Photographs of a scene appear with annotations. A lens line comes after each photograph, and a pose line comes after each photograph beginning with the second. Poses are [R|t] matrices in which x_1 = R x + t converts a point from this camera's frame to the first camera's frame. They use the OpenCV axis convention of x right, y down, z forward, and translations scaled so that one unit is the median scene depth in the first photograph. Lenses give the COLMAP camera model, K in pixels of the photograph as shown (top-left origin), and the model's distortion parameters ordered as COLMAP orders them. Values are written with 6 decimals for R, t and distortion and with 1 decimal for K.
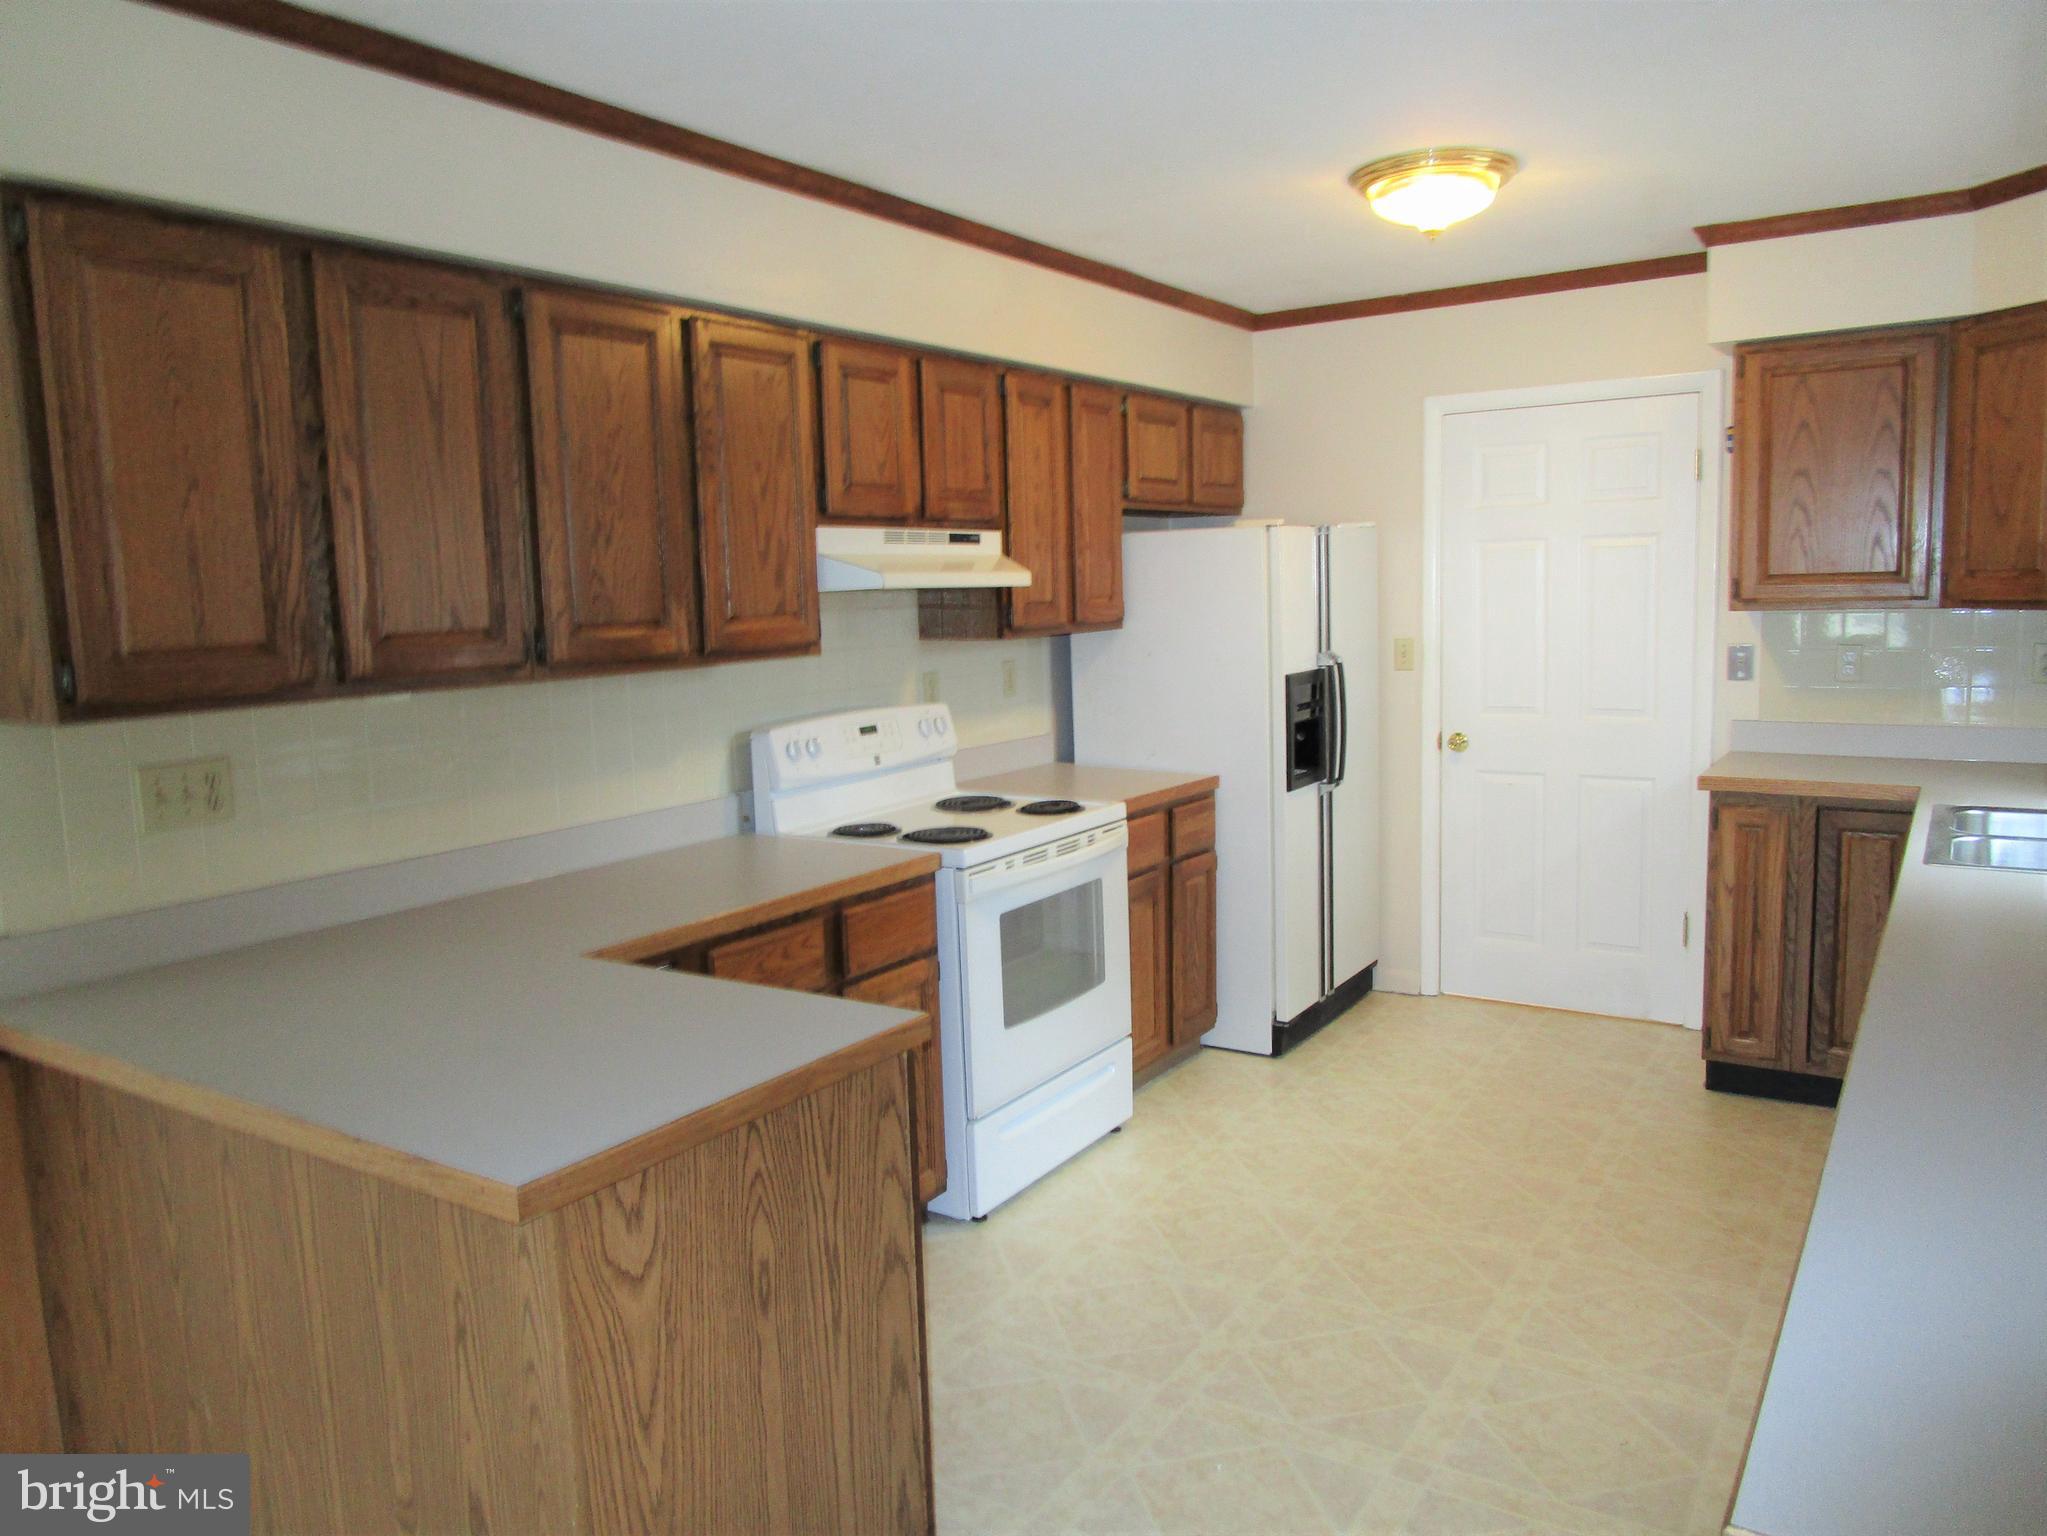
lens RADIAL K [[1452.9, 0, 1015.1], [0, 1452.9, 769.9], [0, 0, 1]] dist [-0.026662, 0.001390]
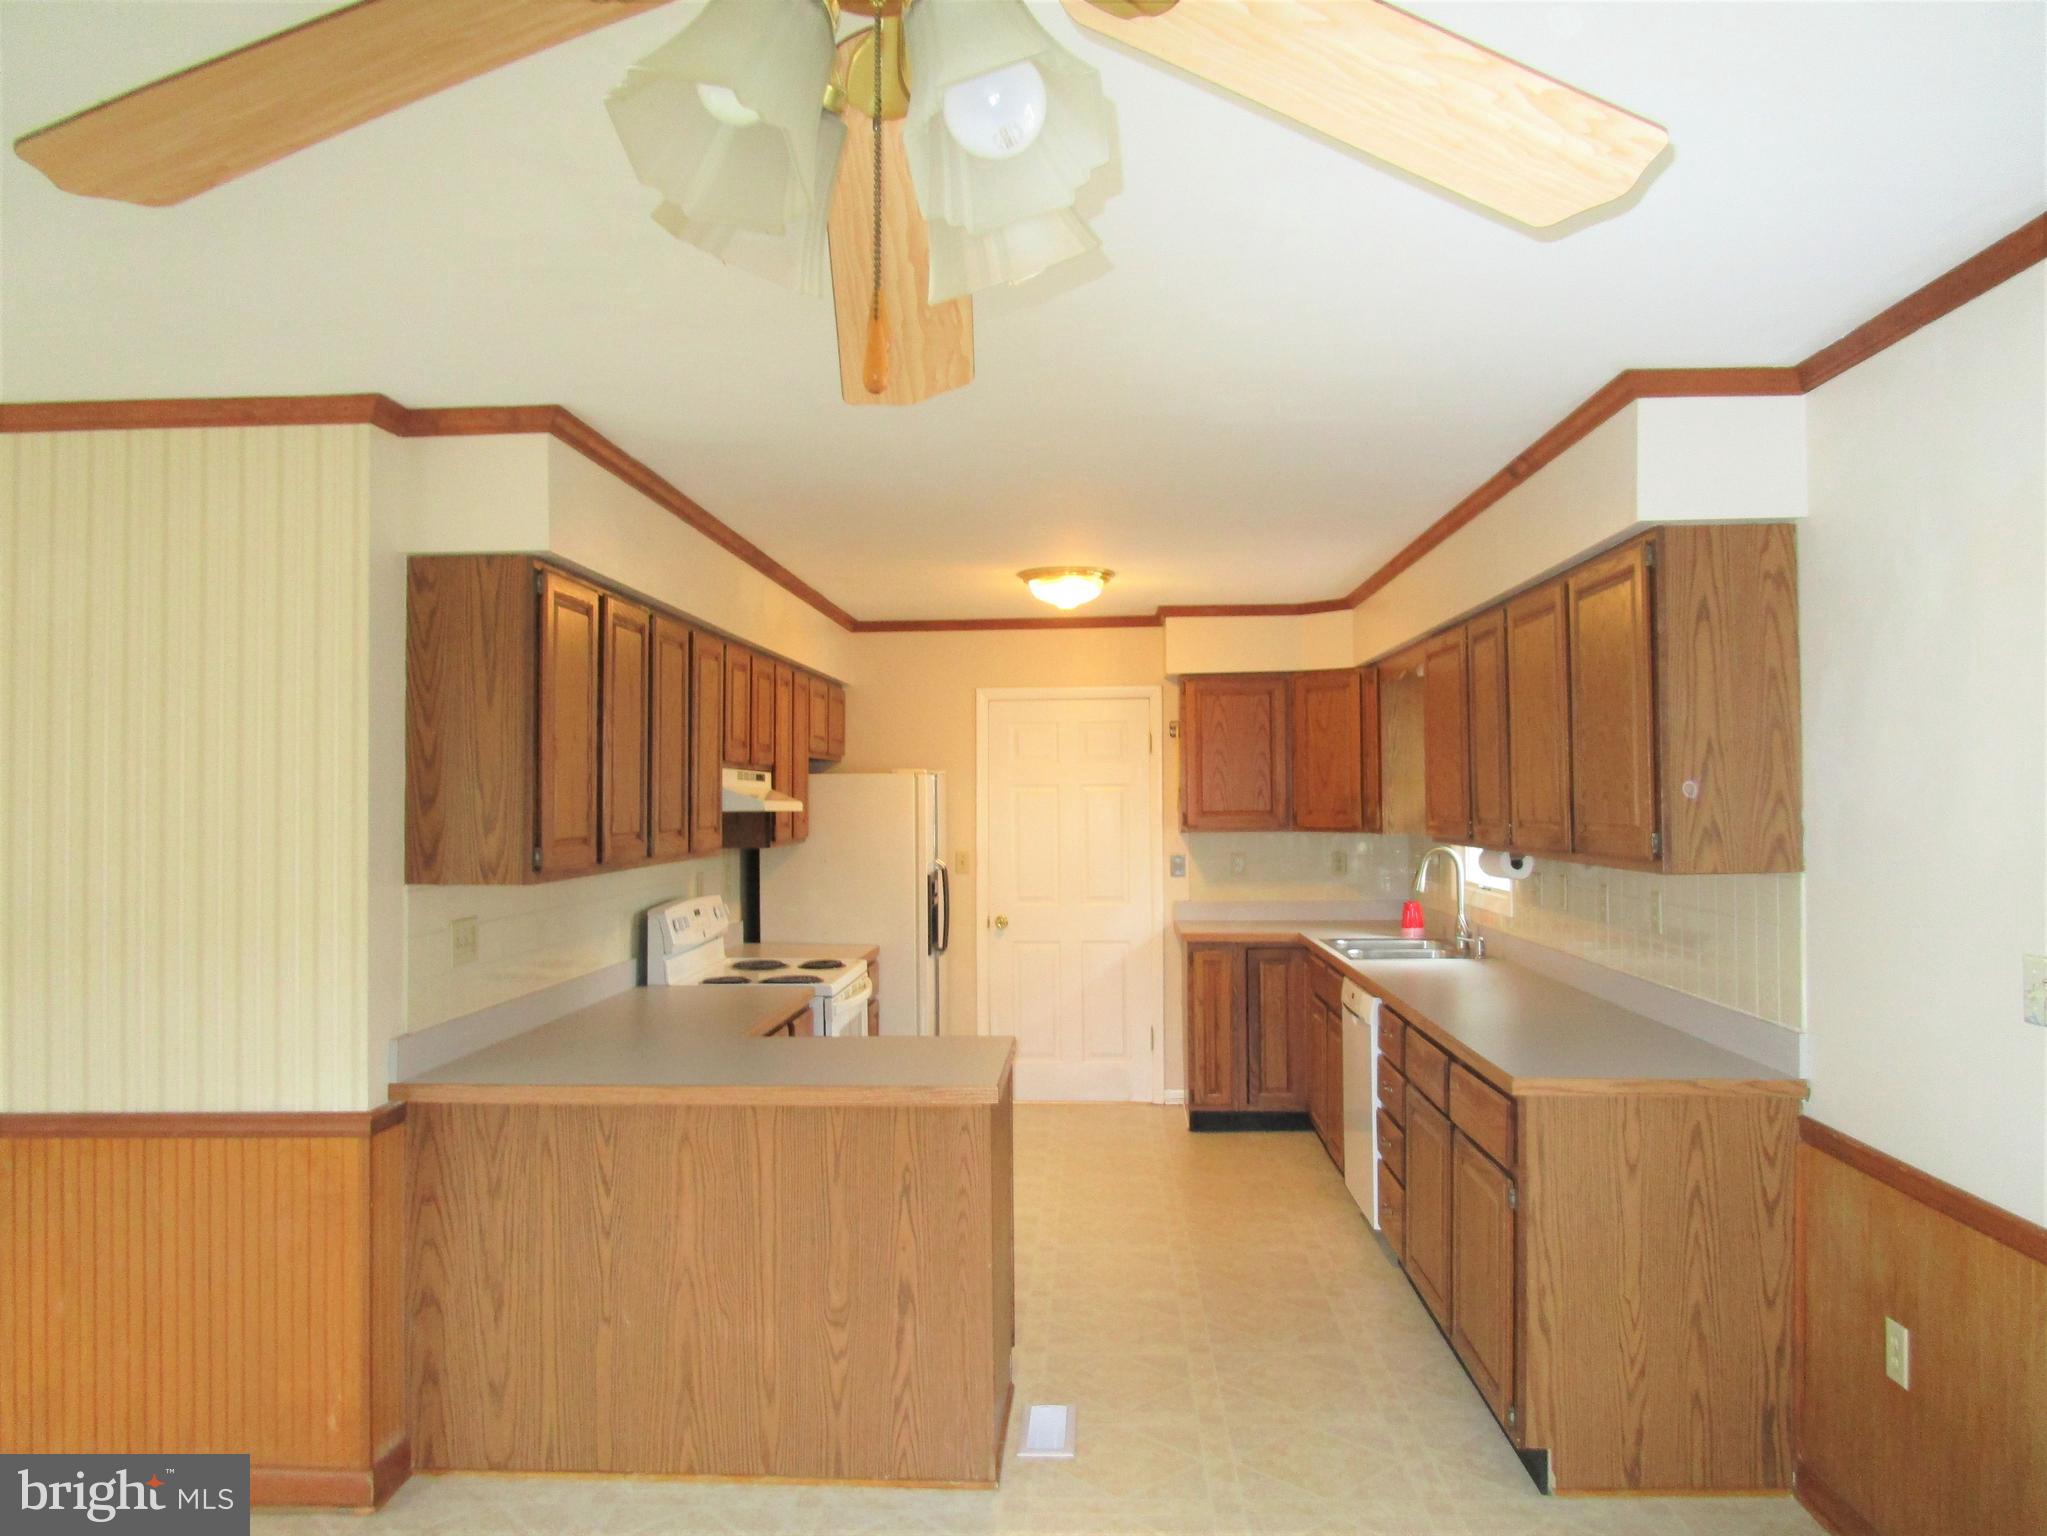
lens RADIAL K [[1452.9, 0, 1025.9], [0, 1452.9, 770.4], [0, 0, 1]] dist [-0.026662, 0.001390]
pose [[0.863432, 0.031909, 0.503455, -0.515588], [0.046630, 0.988677, -0.142634, 0.048718], [-0.502306, 0.146630, 0.852167, -0.343741]]
